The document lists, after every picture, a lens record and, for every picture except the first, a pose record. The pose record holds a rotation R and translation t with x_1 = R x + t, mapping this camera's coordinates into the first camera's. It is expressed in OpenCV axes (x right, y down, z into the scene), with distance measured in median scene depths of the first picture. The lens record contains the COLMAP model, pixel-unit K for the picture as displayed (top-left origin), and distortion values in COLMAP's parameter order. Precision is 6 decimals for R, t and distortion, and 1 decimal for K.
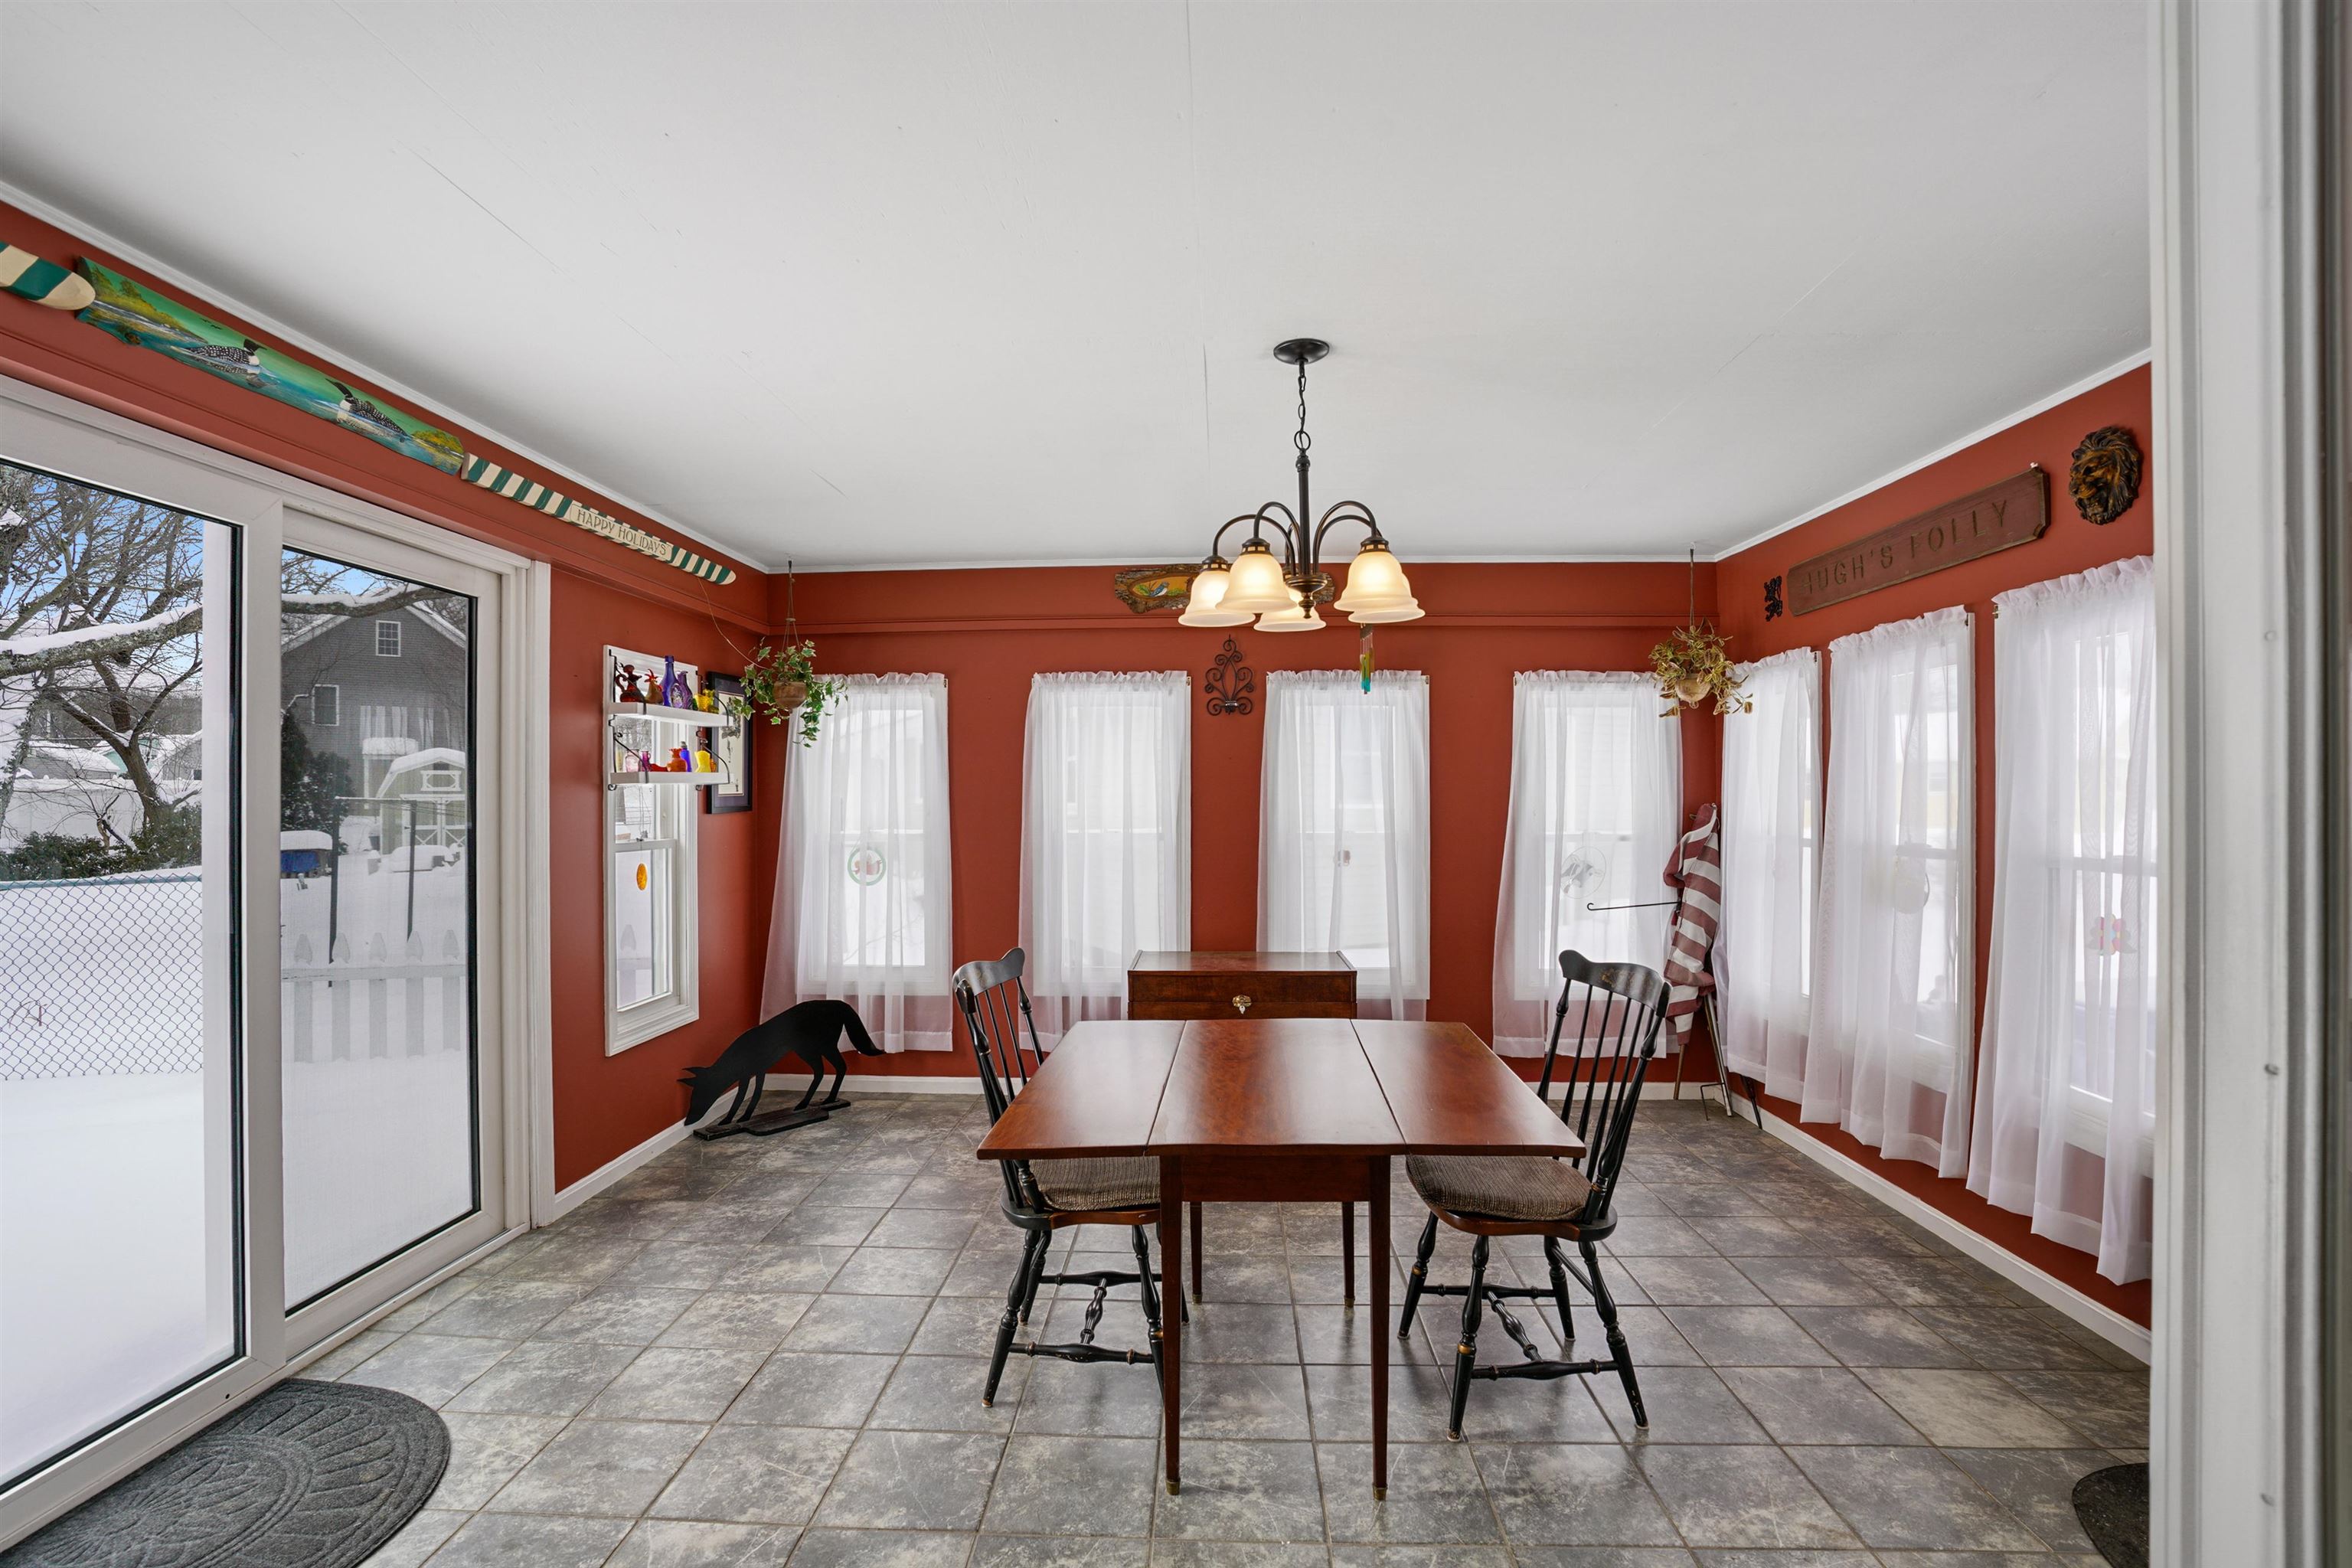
lens RADIAL K [[1093.2, 0, 1171.5], [0, 1093.2, 764.7], [0, 0, 1]] dist [-0.052008, 0.000059]
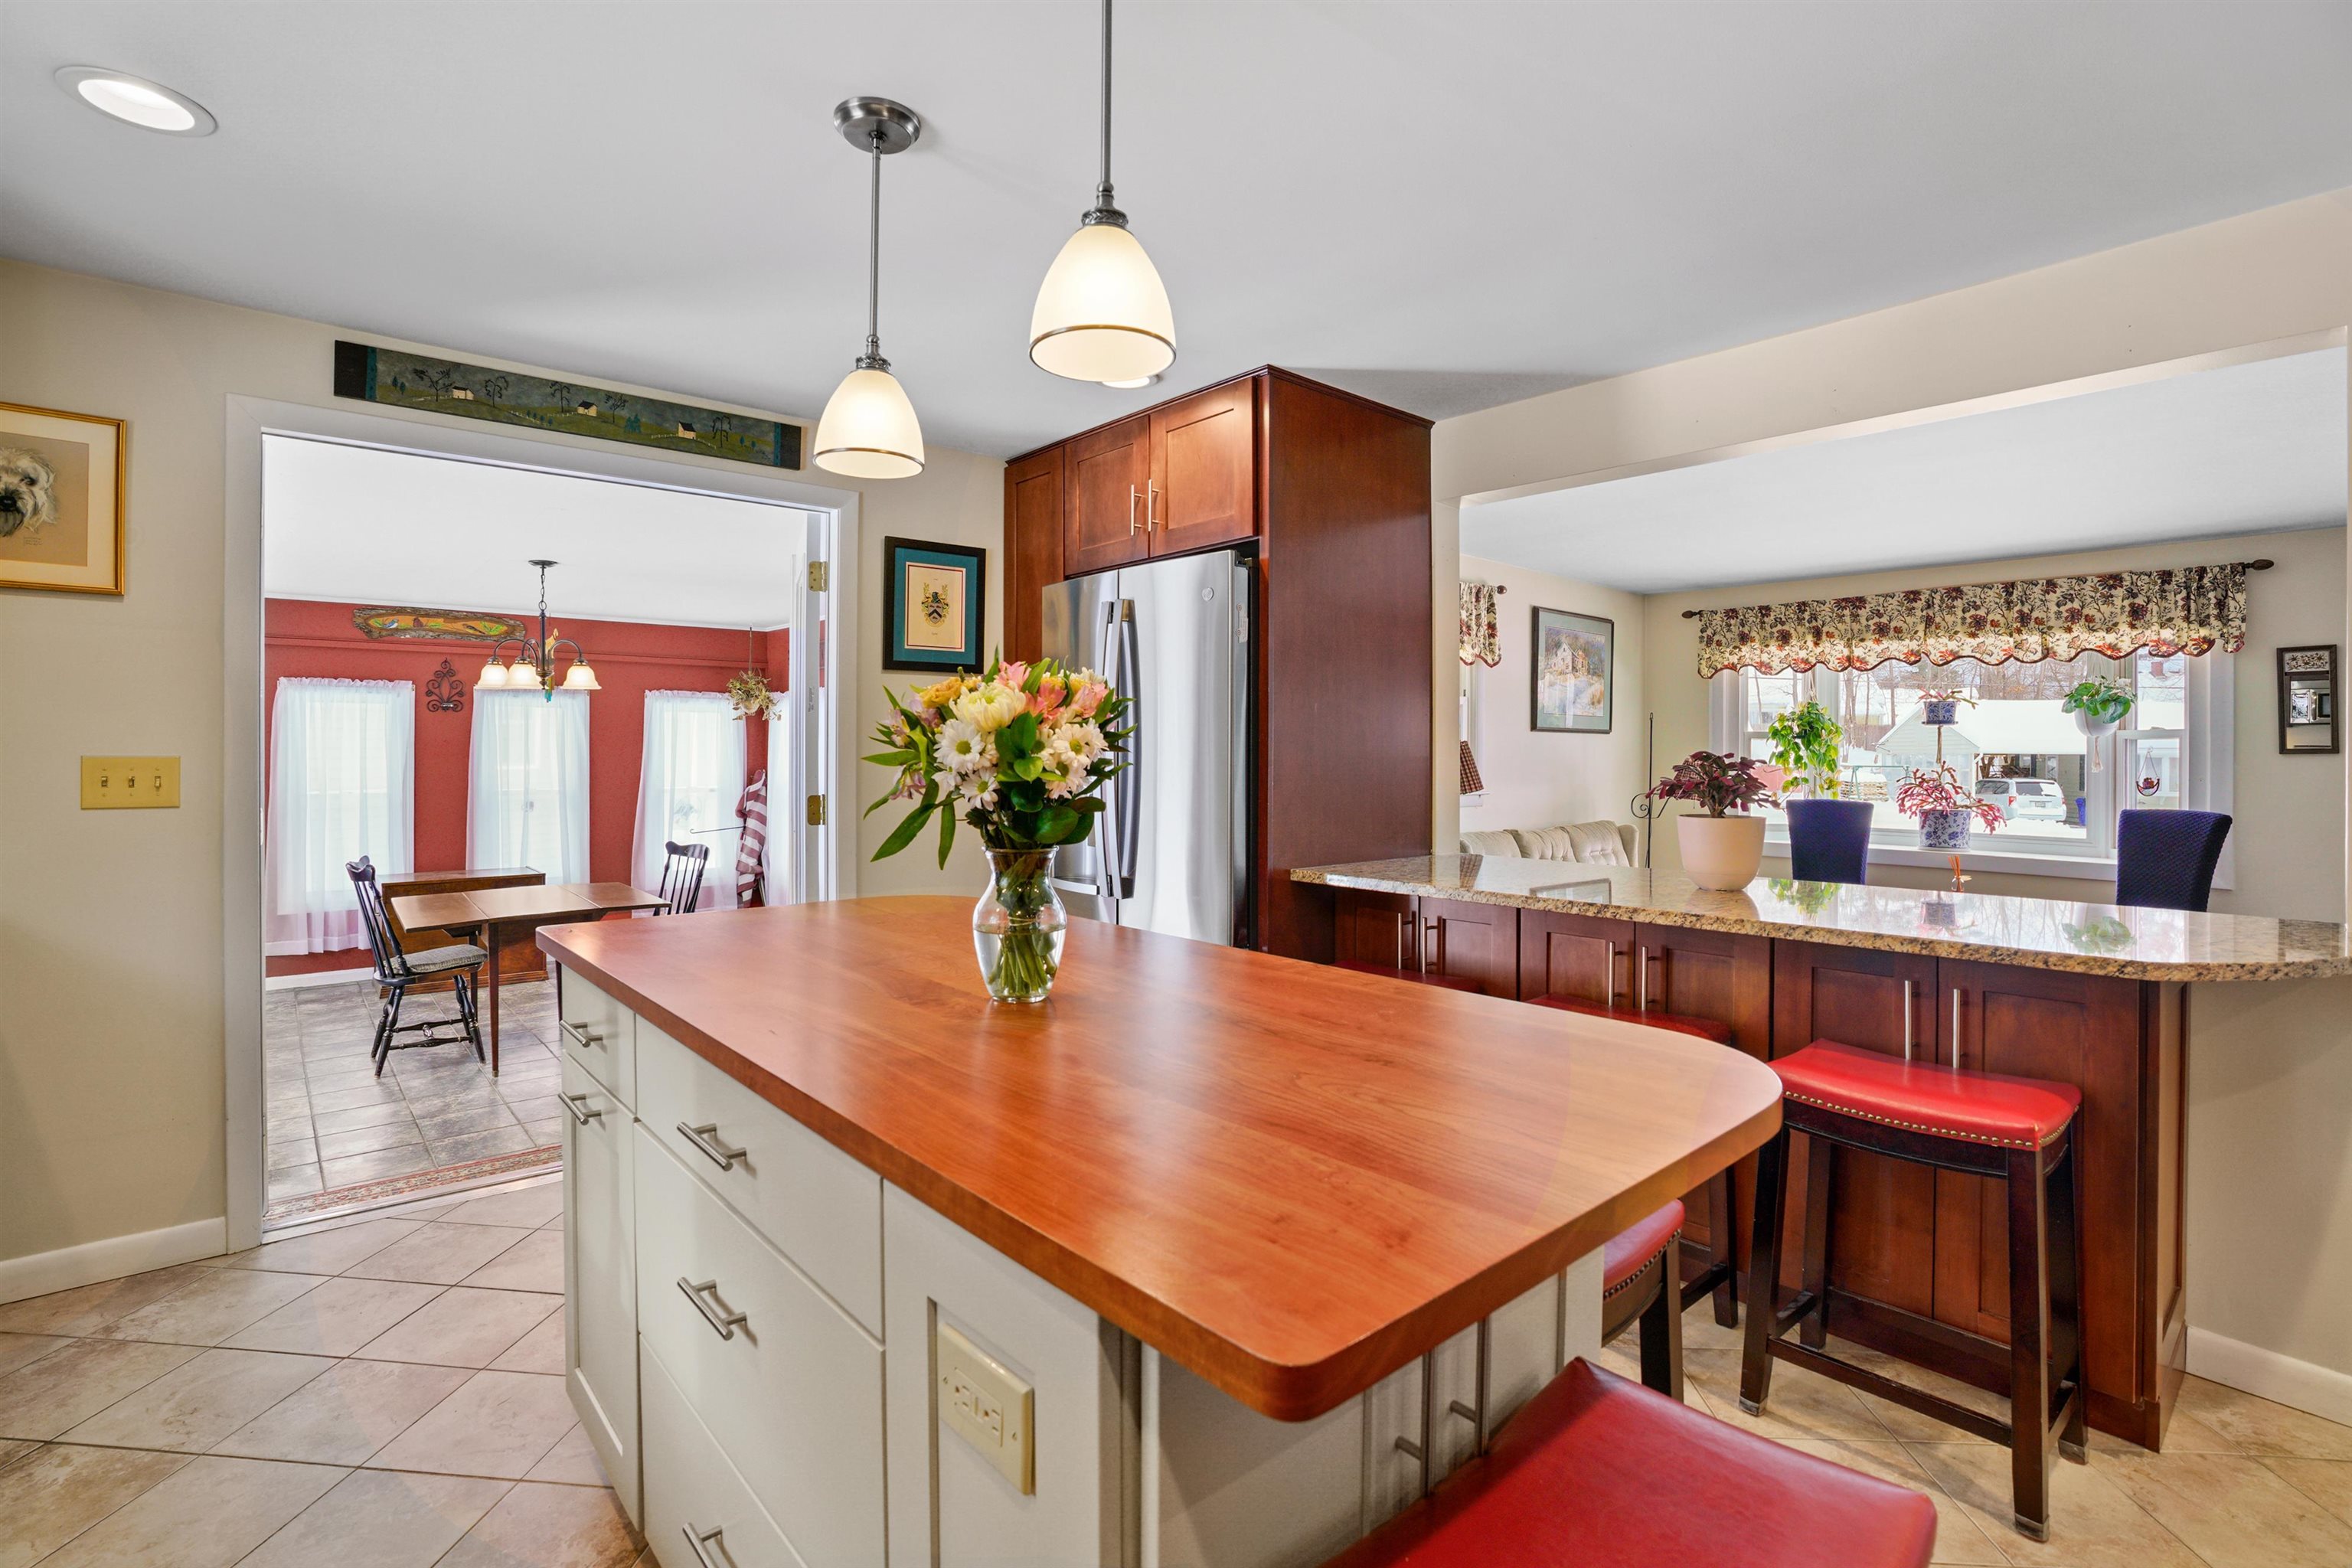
lens RADIAL K [[1093.2, 0, 1171.5], [0, 1093.2, 764.7], [0, 0, 1]] dist [-0.052008, 0.000059]
pose [[0.725360, -0.005828, 0.688345, -0.230104], [-0.023333, 0.999181, 0.033048, -0.045280], [-0.687974, -0.040032, 0.724631, -0.732070]]
